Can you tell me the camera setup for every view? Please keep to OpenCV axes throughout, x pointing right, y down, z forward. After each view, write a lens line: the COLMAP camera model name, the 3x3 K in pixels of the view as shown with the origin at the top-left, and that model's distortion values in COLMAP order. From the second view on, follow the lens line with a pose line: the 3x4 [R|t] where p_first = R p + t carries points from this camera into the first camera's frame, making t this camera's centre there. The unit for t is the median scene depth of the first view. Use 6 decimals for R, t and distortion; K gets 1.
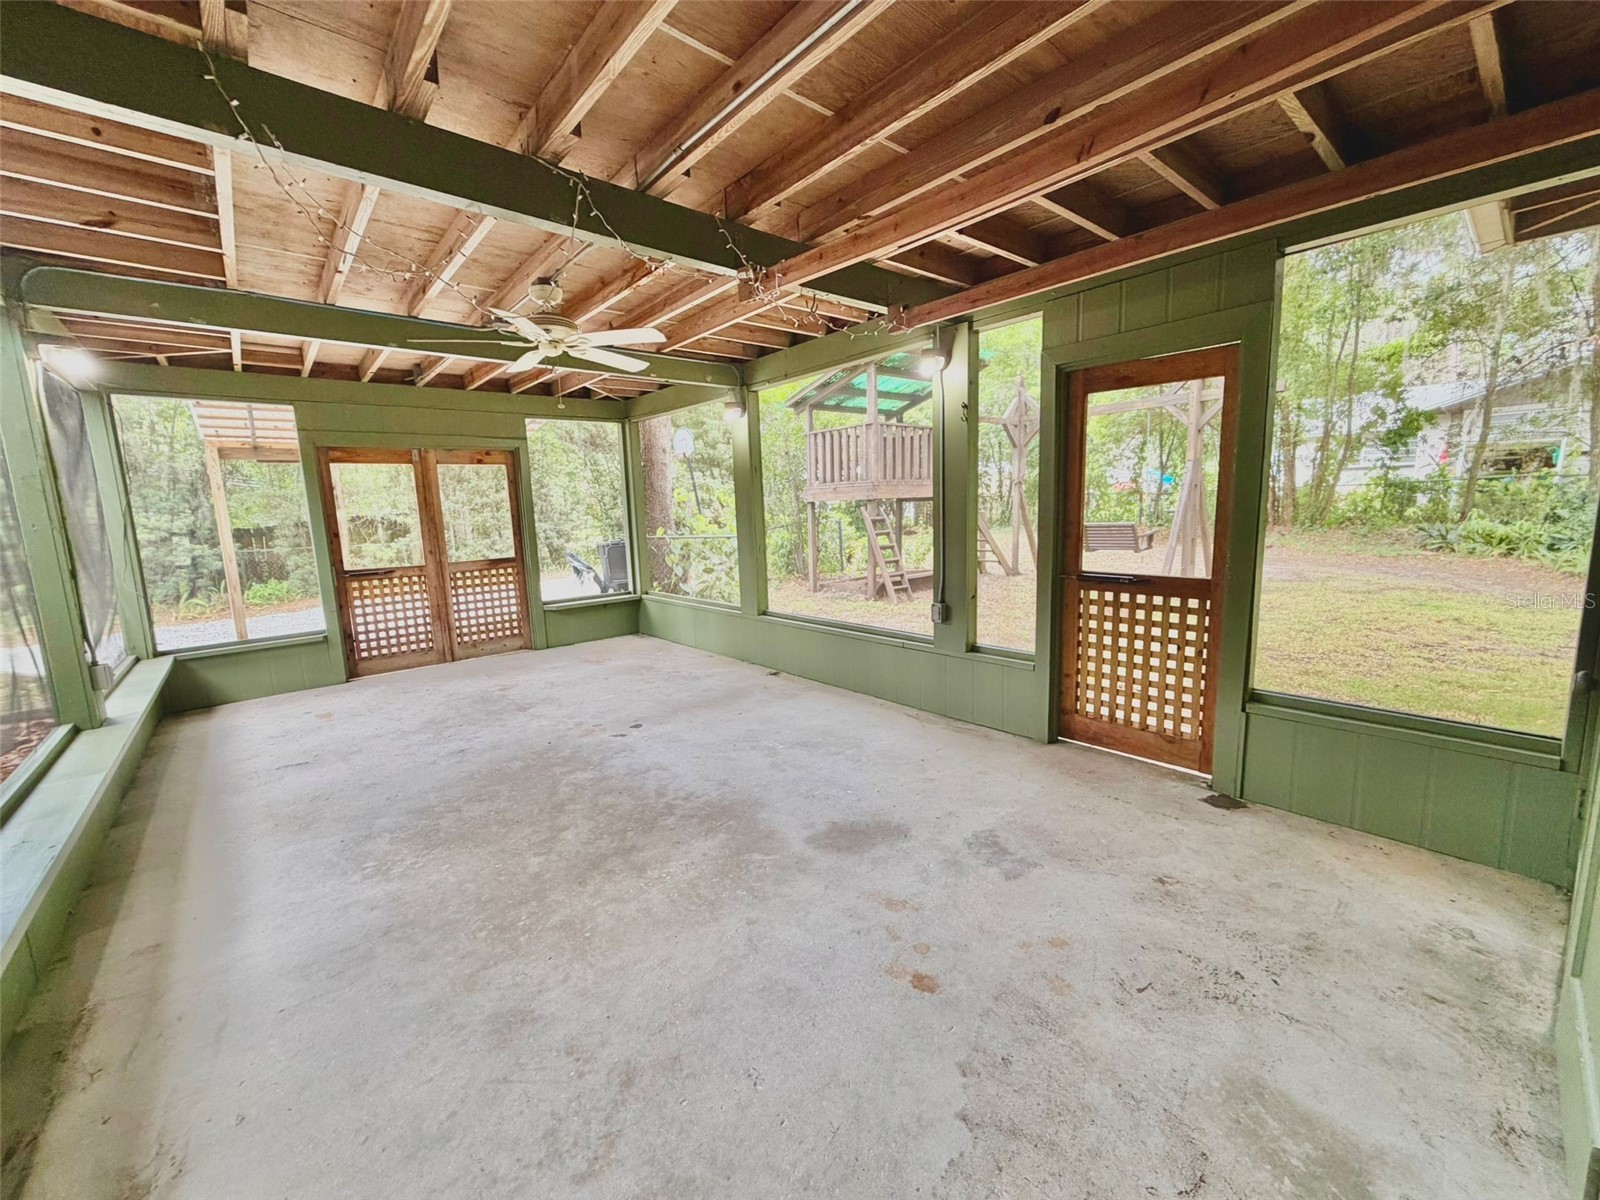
lens RADIAL K [[638.3, 0, 796.0], [0, 638.3, 599.4], [0, 0, 1]] dist [-0.000020, -0.000127]
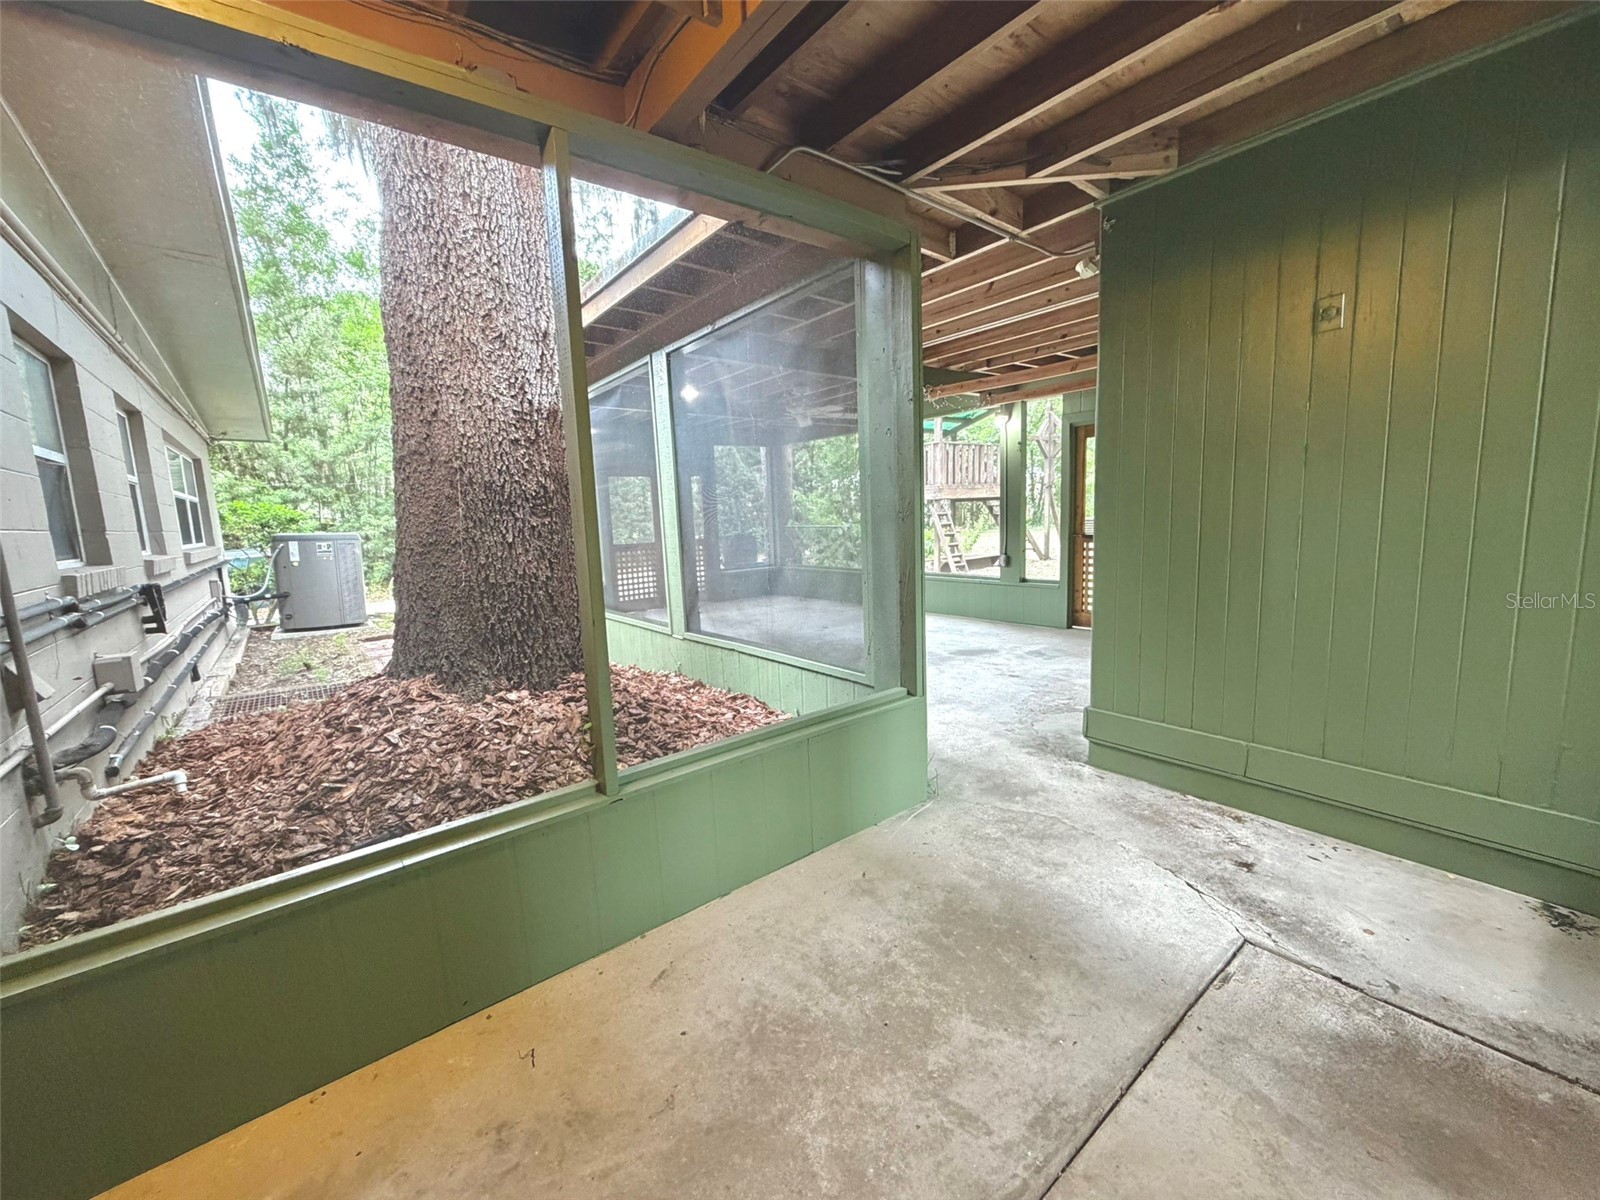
lens RADIAL K [[638.3, 0, 796.0], [0, 638.3, 599.4], [0, 0, 1]] dist [-0.000020, -0.000127]
pose [[0.999123, -0.000113, -0.041868, -0.302538], [-0.000254, 0.999962, -0.008756, 0.160795], [0.041868, 0.008759, 0.999085, -0.858242]]
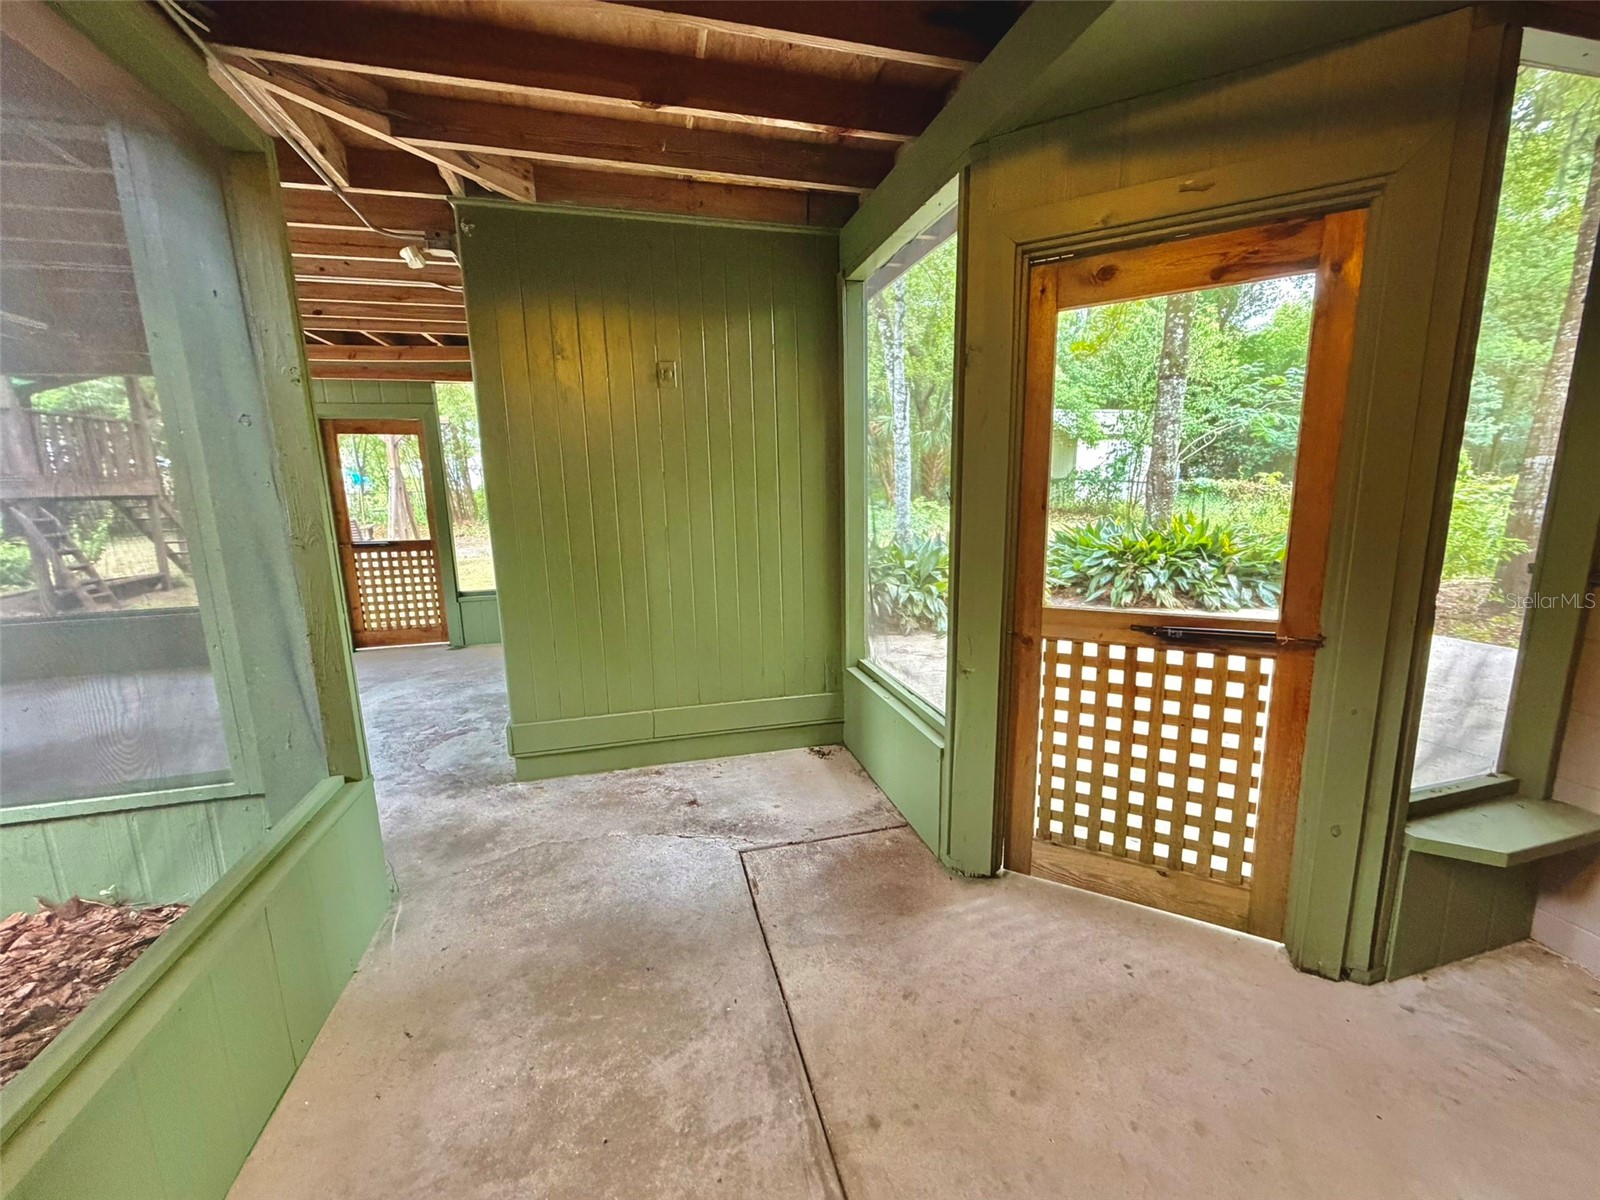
lens RADIAL K [[638.3, 0, 796.0], [0, 638.3, 599.4], [0, 0, 1]] dist [-0.000020, -0.000127]
pose [[0.440819, -0.137008, 0.887078, -0.504990], [0.137945, 0.986882, 0.083873, 0.115920], [-0.886933, 0.085395, 0.453936, -0.709180]]
